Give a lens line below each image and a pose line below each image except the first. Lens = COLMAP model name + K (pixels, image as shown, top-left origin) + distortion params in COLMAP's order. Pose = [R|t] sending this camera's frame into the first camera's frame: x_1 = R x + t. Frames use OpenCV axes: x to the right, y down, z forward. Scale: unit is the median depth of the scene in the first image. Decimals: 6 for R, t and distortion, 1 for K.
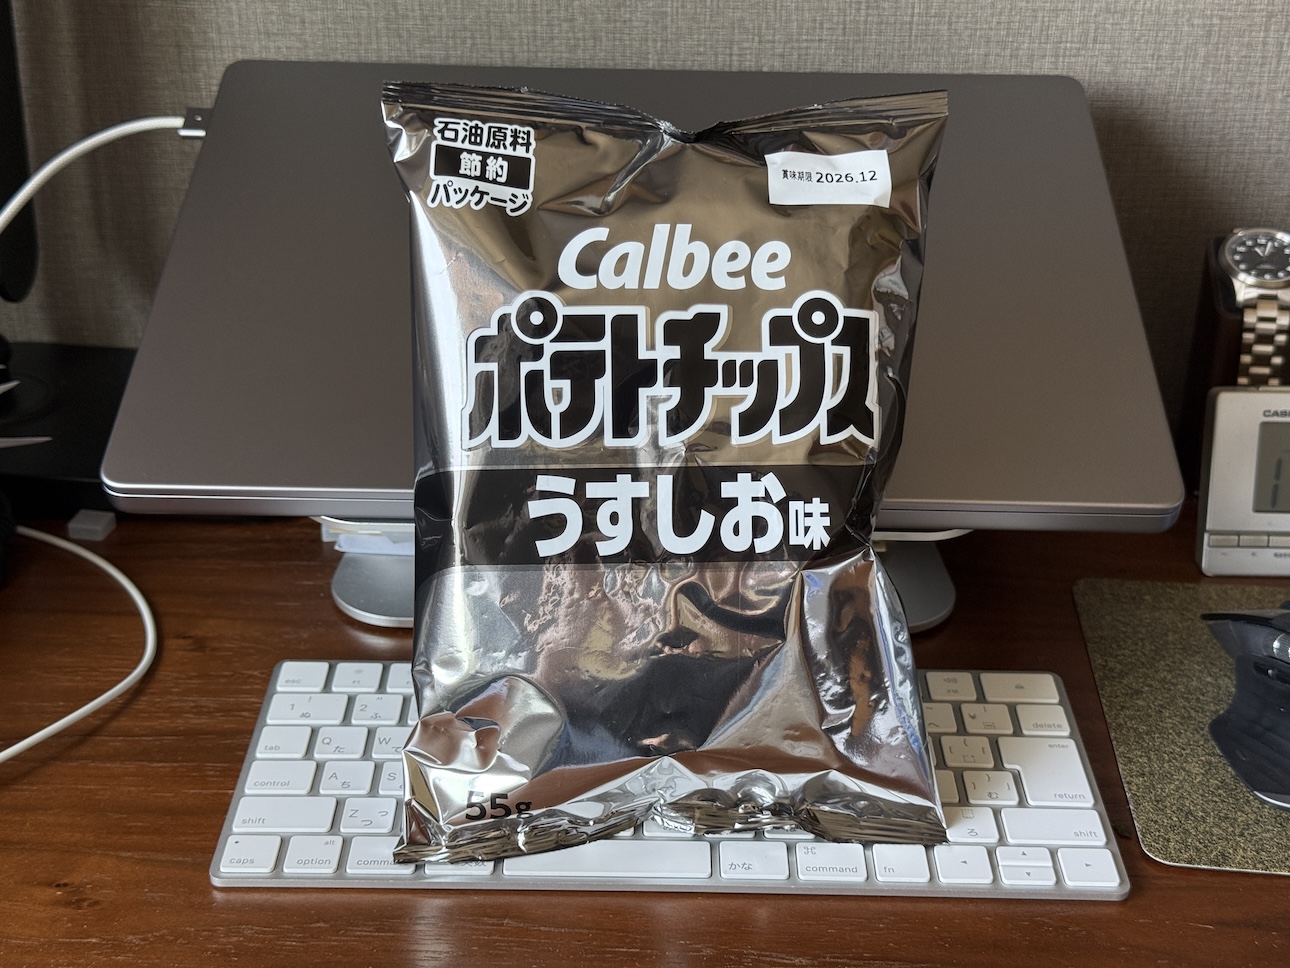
lens RADIAL K [[1833.8, 0, 645.0], [0, 1833.8, 484.0], [0, 0, 1]] dist [0.202719, -0.597138]
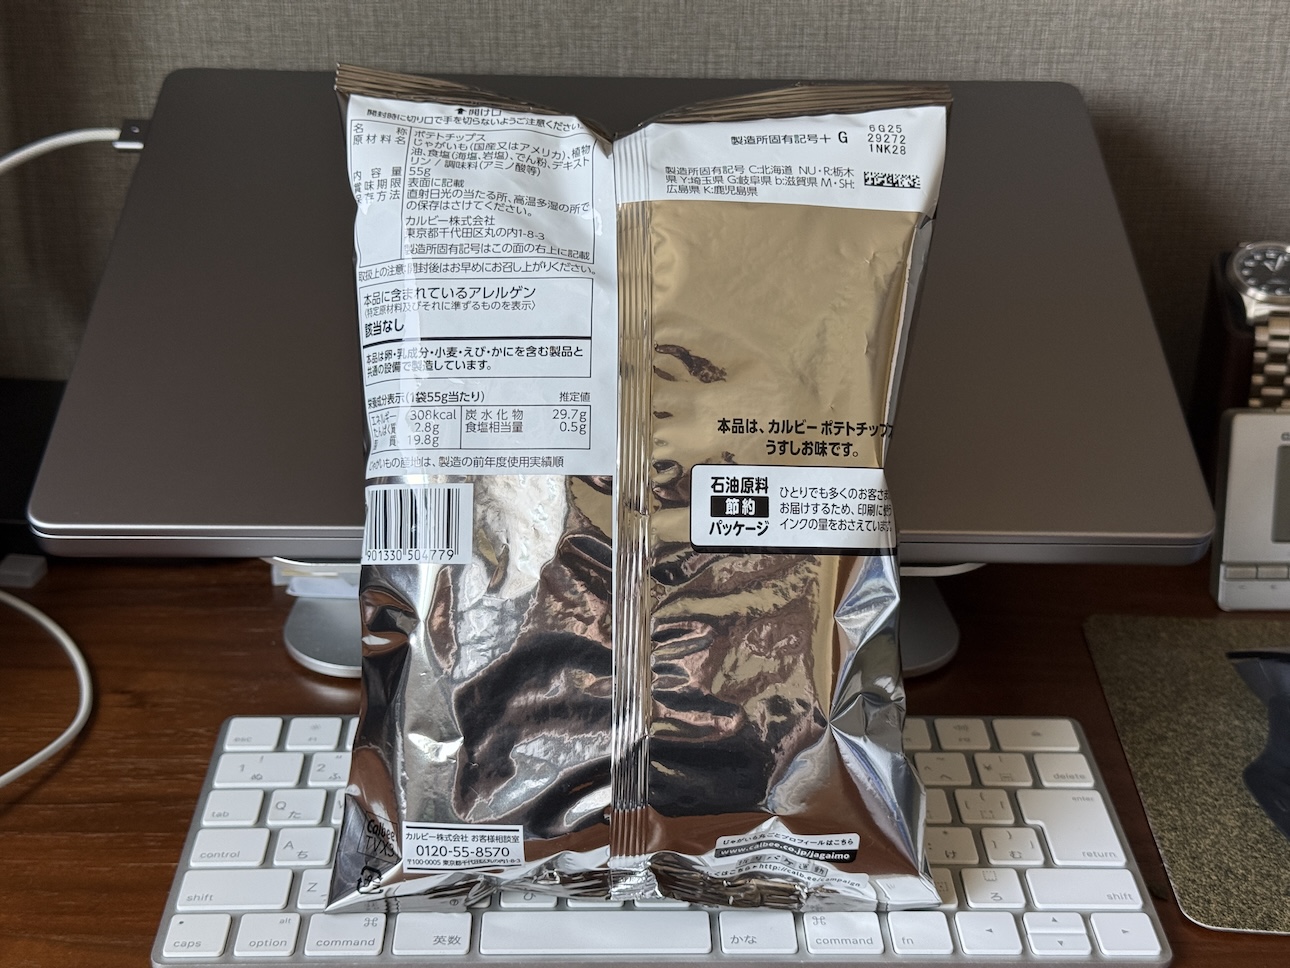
lens RADIAL K [[1833.8, 0, 645.0], [0, 1833.8, 484.0], [0, 0, 1]] dist [0.202719, -0.597138]
pose [[0.999522, -0.010539, 0.029064, -0.019974], [0.011157, 0.999713, -0.021201, 0.002888], [-0.028832, 0.021515, 0.999353, 0.090844]]
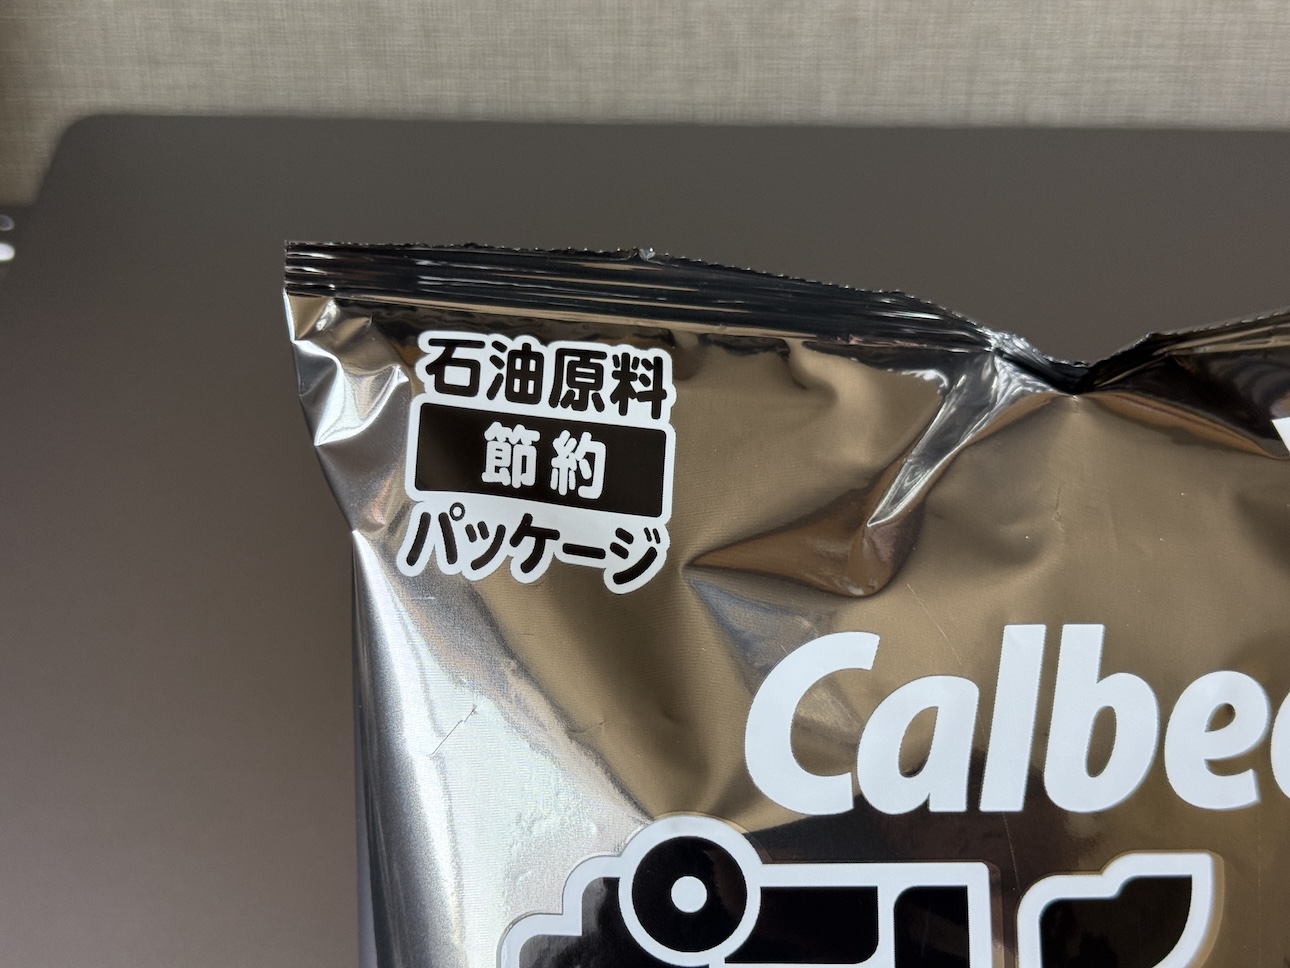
lens RADIAL K [[1833.8, 0, 645.0], [0, 1833.8, 484.0], [0, 0, 1]] dist [0.202719, -0.597138]
pose [[0.999822, 0.000050, -0.018883, -0.058313], [0.000215, 0.999902, 0.014020, -0.169877], [0.018882, -0.014021, 0.999723, 0.607547]]
